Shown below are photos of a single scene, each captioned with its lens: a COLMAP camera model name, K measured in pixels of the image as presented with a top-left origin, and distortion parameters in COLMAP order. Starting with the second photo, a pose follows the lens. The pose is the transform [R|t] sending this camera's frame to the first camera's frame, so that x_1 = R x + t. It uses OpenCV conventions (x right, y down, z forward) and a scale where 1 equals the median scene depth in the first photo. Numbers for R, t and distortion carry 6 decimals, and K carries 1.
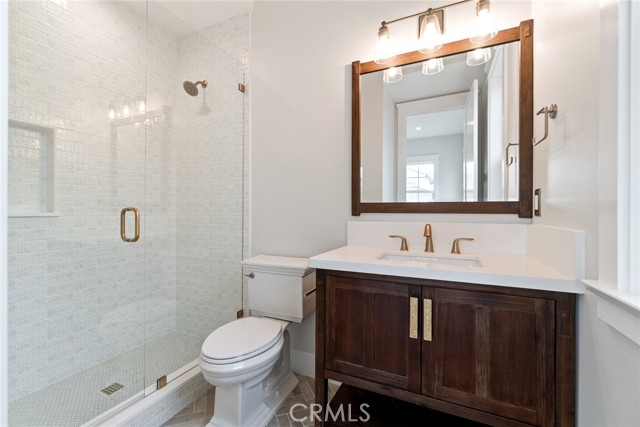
lens RADIAL K [[279.0, 0, 314.5], [0, 279.0, 212.8], [0, 0, 1]] dist [-0.009278, 0.000890]
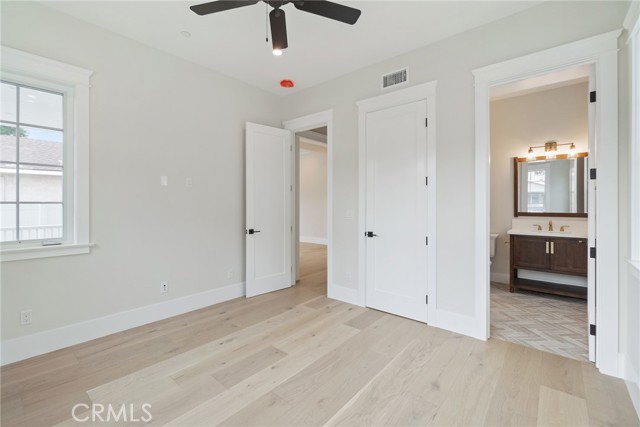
lens RADIAL K [[279.0, 0, 311.8], [0, 279.0, 200.5], [0, 0, 1]] dist [-0.009278, 0.000890]
pose [[0.959501, -0.003379, -0.281686, -1.221300], [-0.000260, 0.999917, -0.012883, -0.141688], [0.281706, 0.012434, 0.959420, -2.593049]]
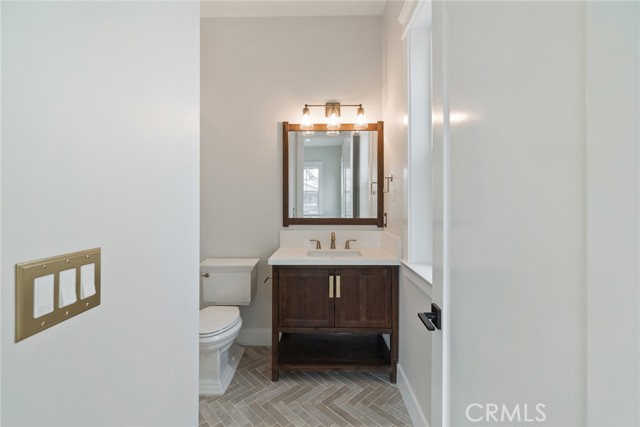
lens RADIAL K [[279.0, 0, 317.9], [0, 279.0, 201.5], [0, 0, 1]] dist [-0.009278, 0.000890]
pose [[0.911748, -0.000655, 0.410750, -0.392005], [0.004138, 0.999963, -0.007591, -0.143827], [-0.410730, 0.008620, 0.911716, -0.536708]]
